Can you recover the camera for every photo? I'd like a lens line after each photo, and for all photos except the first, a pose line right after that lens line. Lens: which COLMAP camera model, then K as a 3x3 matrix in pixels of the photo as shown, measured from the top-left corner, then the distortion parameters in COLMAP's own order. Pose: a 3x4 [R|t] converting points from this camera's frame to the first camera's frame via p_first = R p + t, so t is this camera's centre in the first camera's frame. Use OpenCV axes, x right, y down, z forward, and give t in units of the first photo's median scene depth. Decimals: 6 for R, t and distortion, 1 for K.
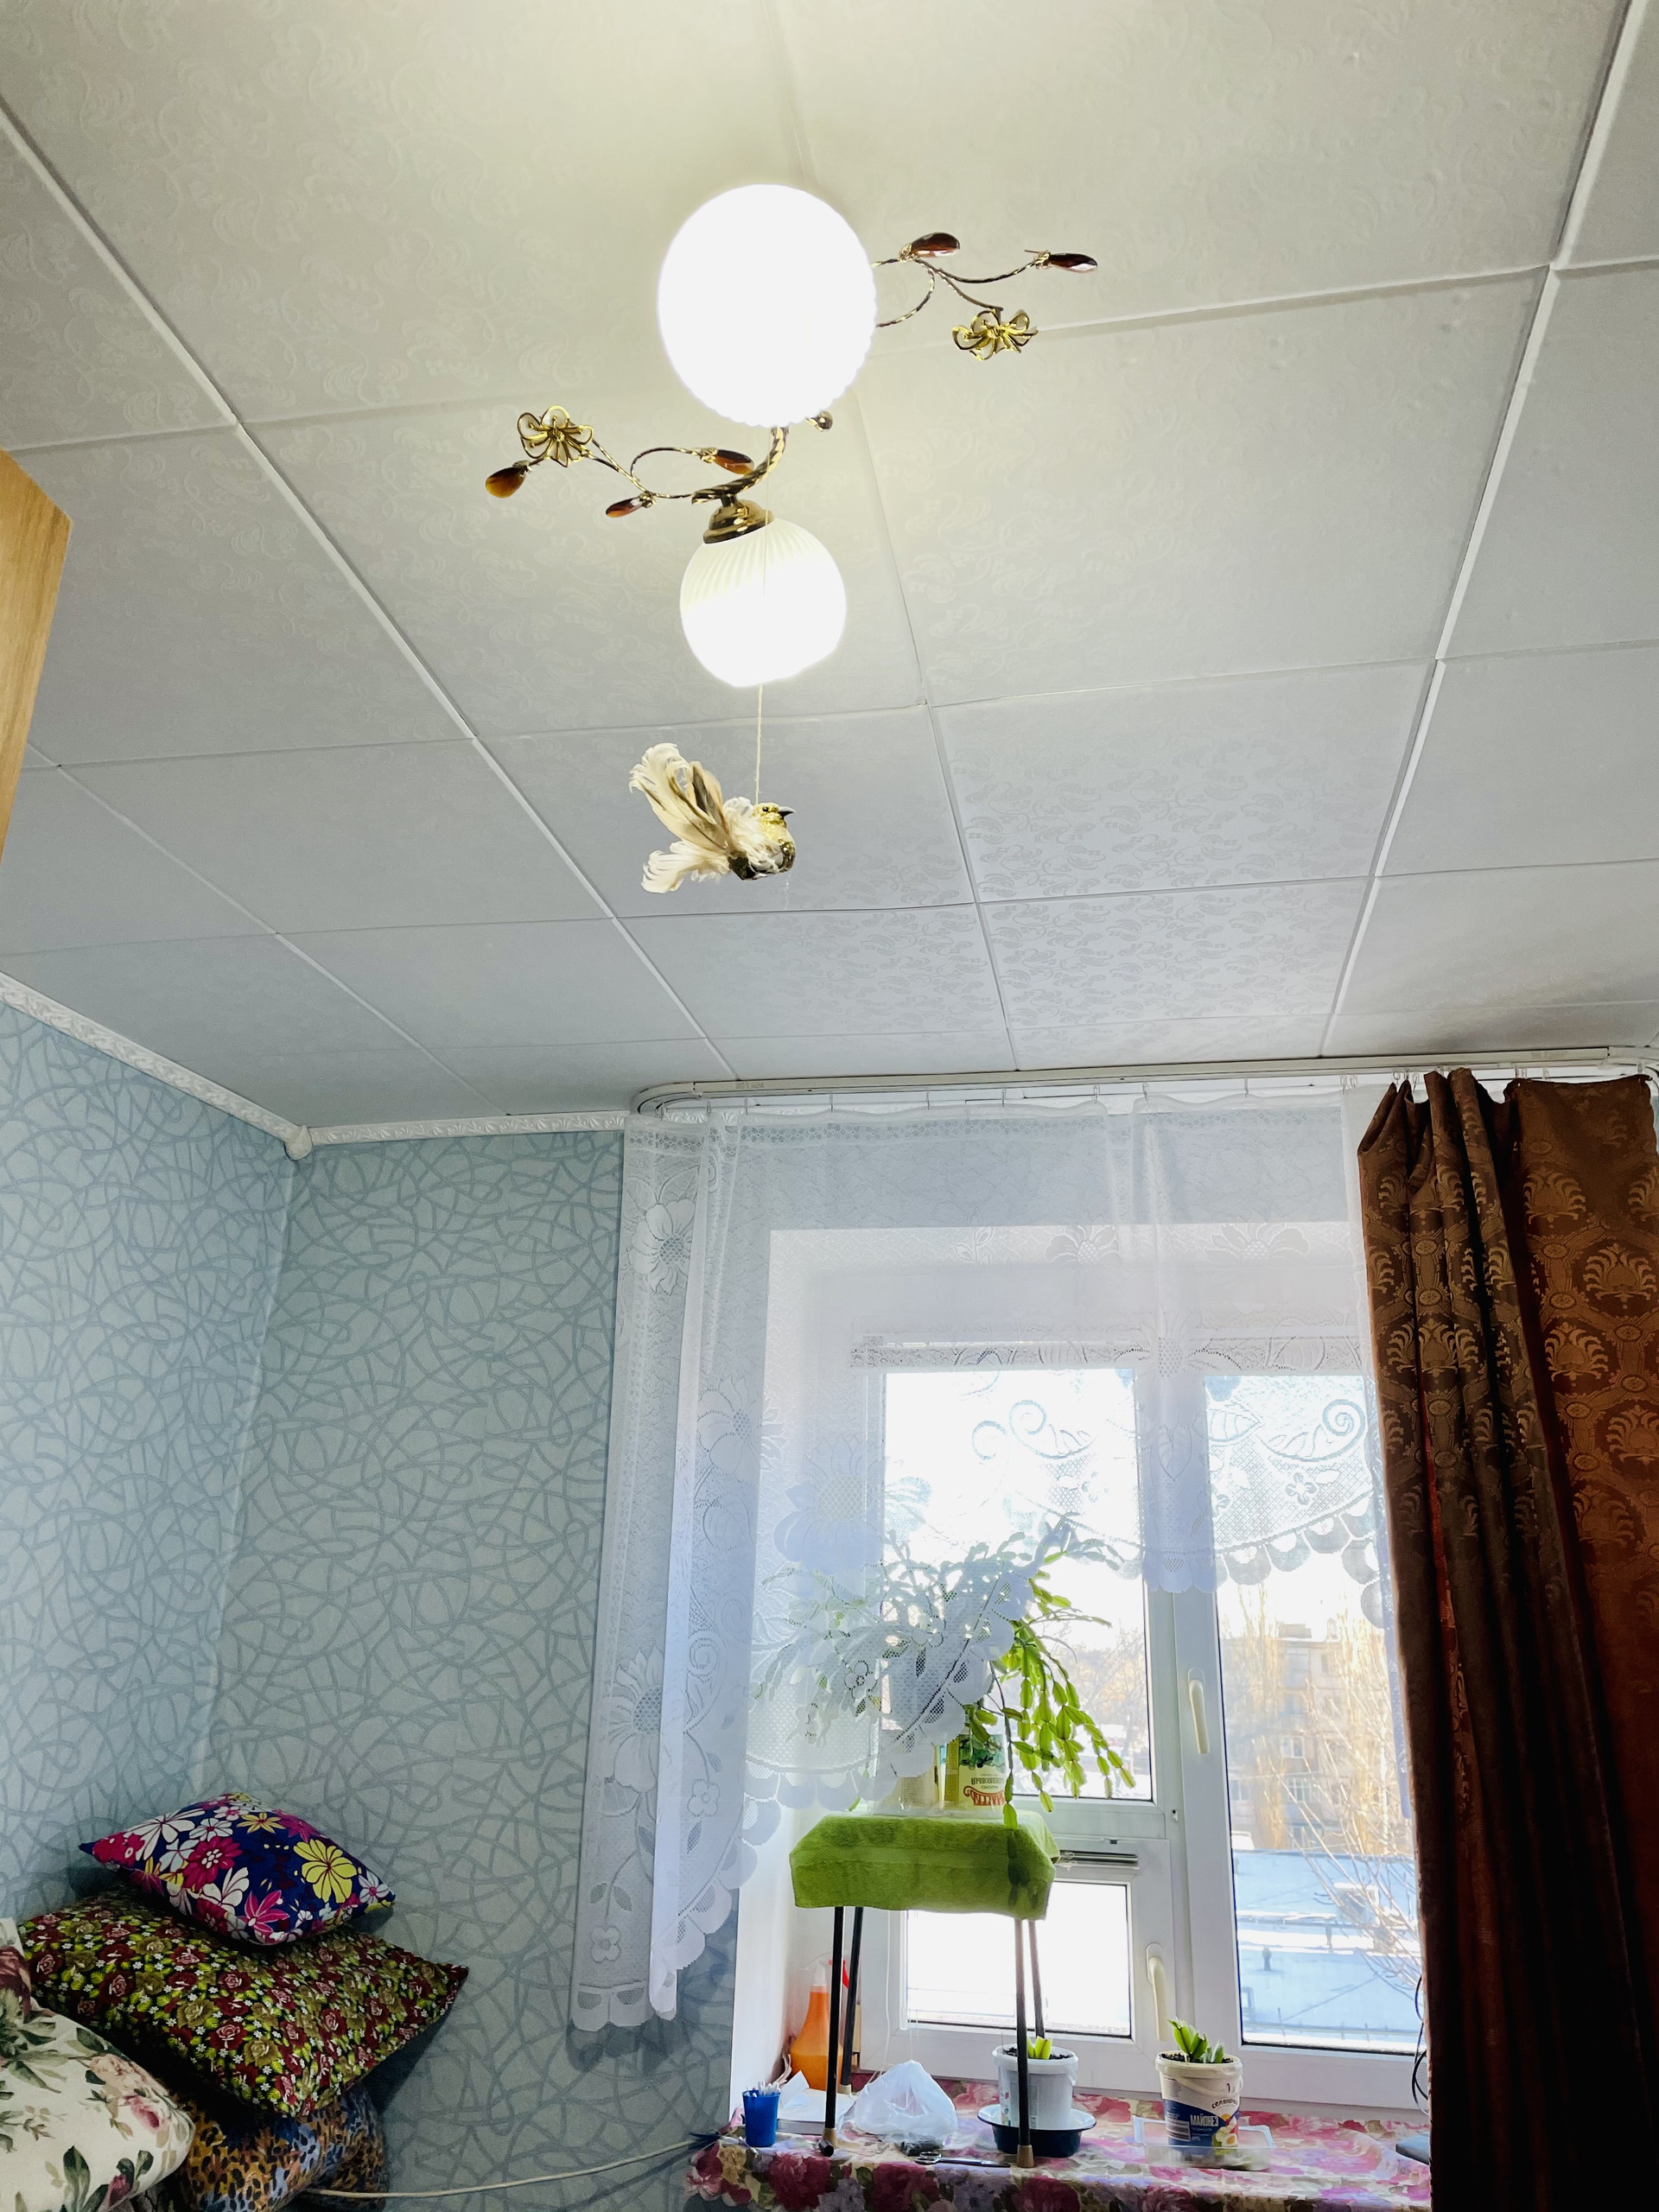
lens RADIAL K [[1624.8, 0, 829.5], [0, 1624.8, 1106.0], [0, 0, 1]] dist [0.072184, -0.093961]
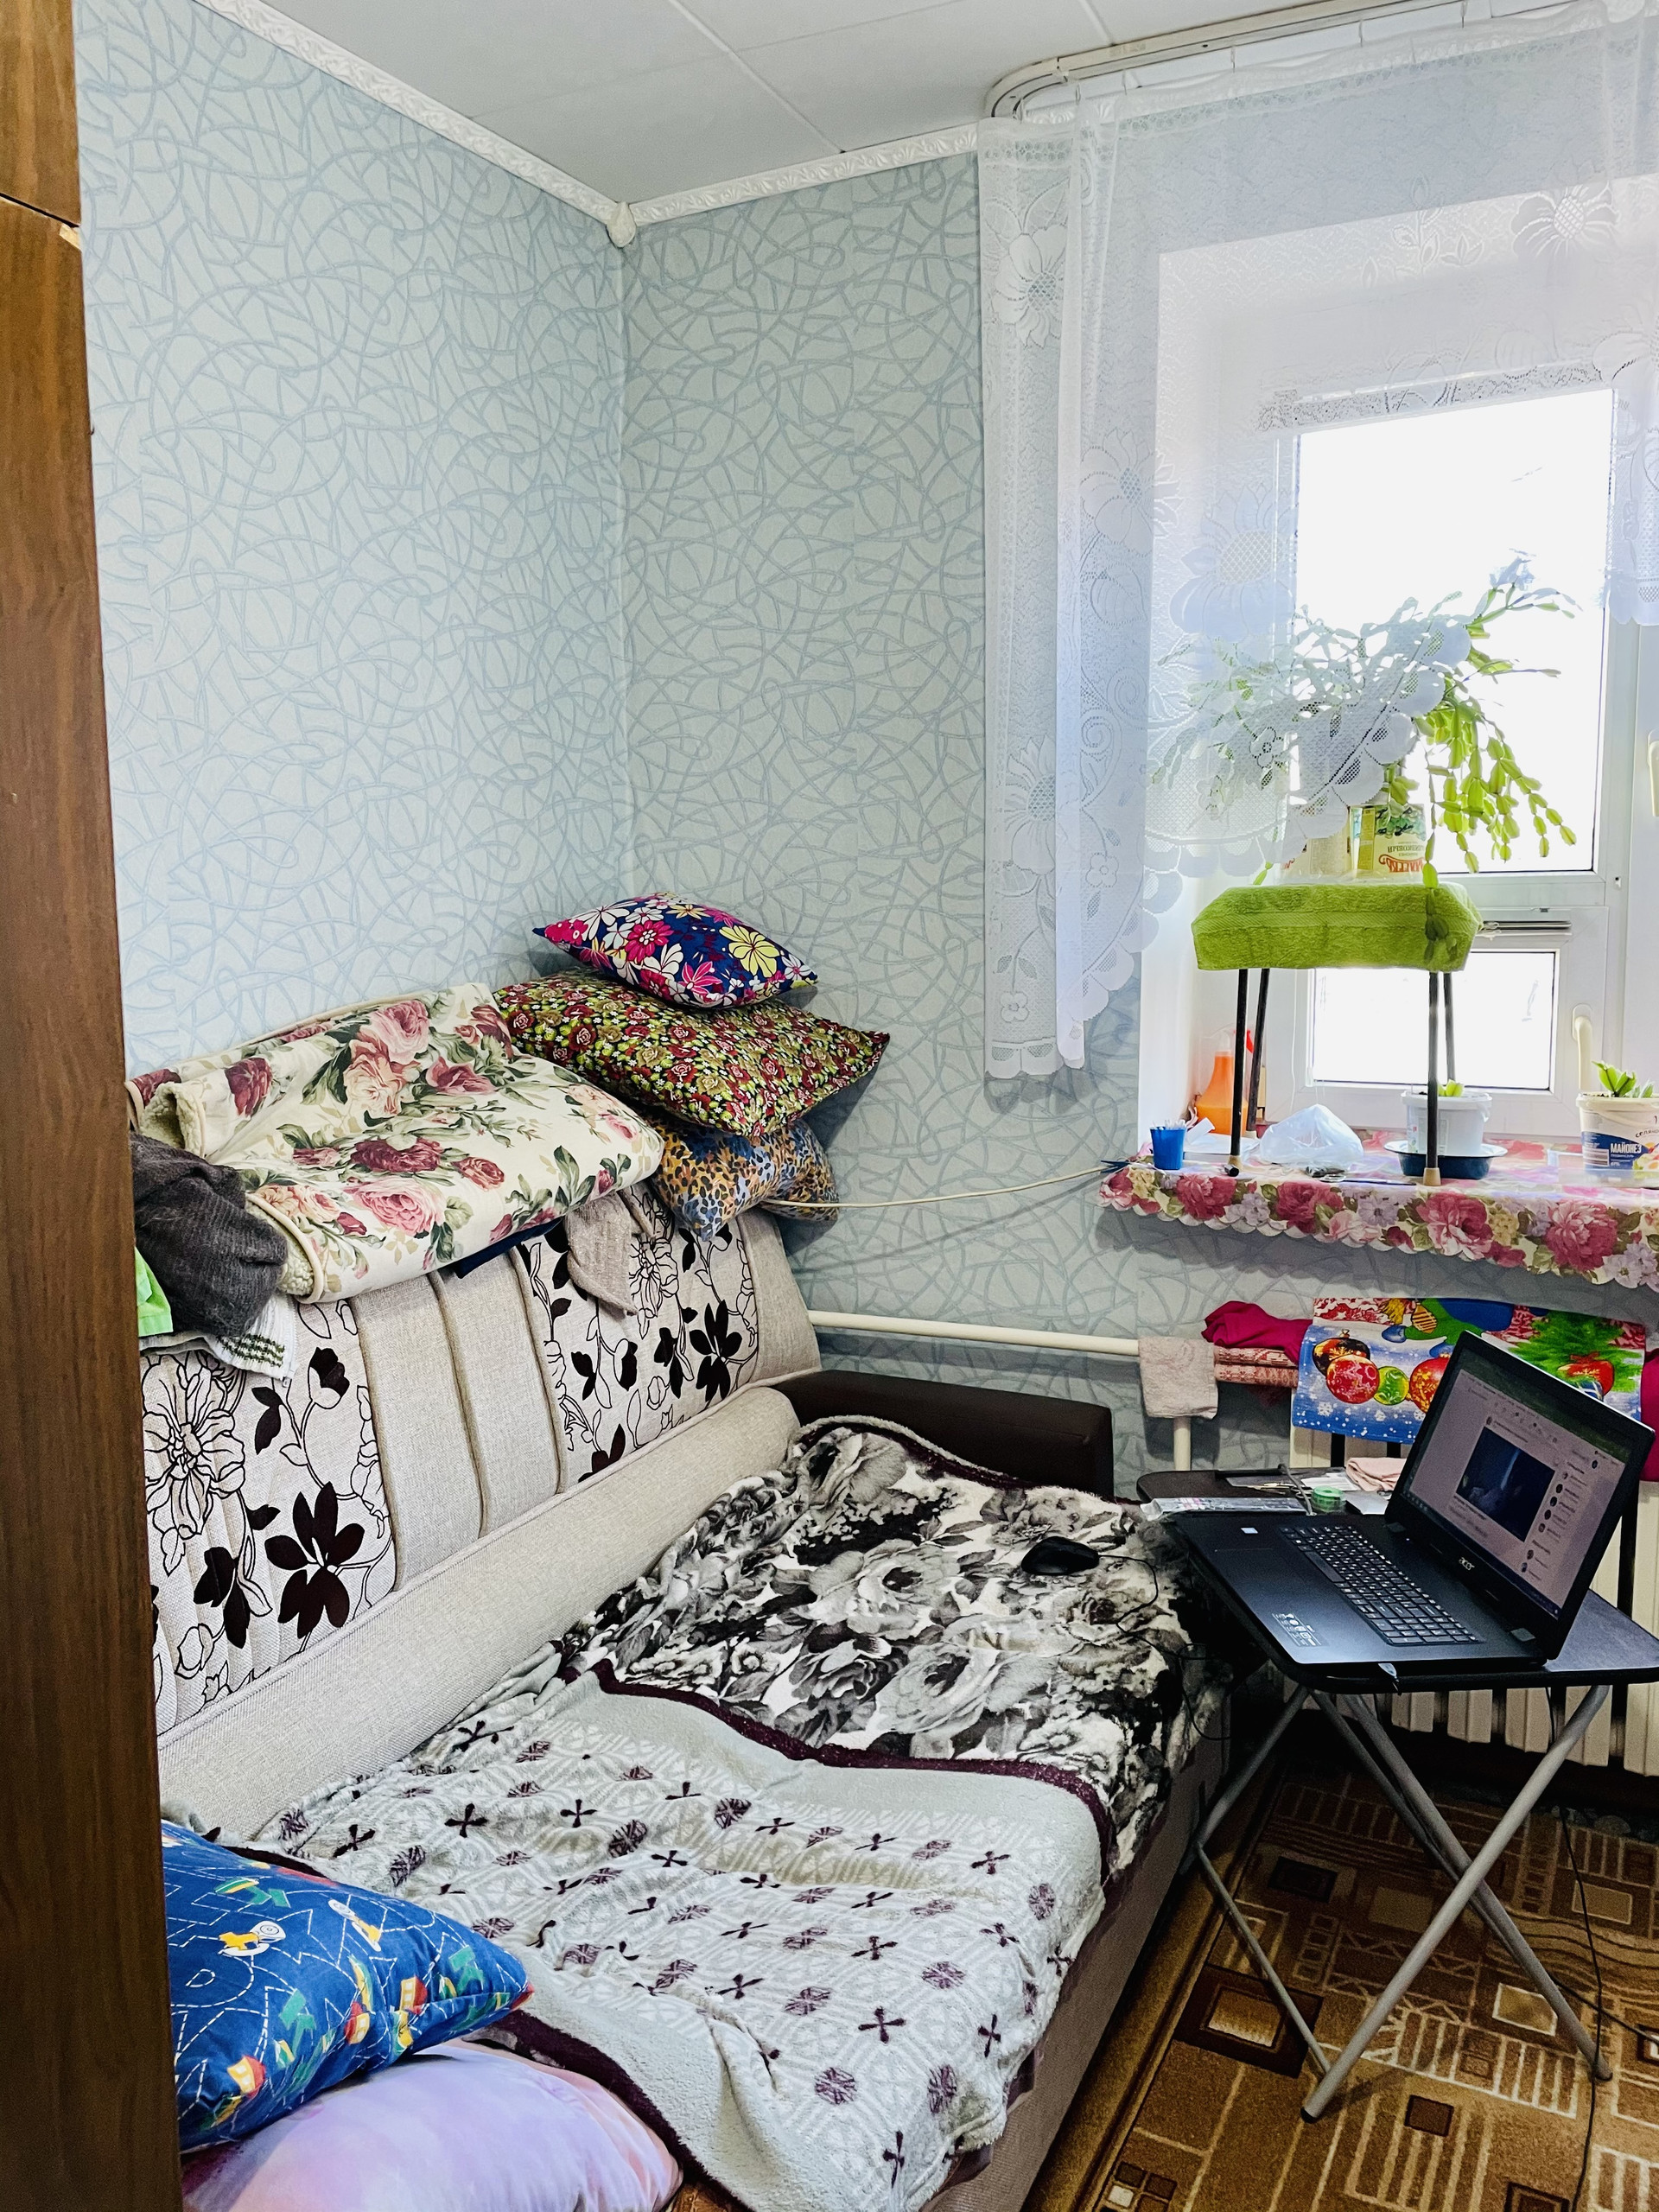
lens RADIAL K [[1590.4, 0, 829.5], [0, 1590.4, 1106.0], [0, 0, 1]] dist [0.066733, -0.088951]
pose [[0.968972, -0.007175, -0.247068, 0.001304], [0.113827, 0.900230, 0.420273, 0.117500], [0.219402, -0.435356, 0.873114, 0.052142]]
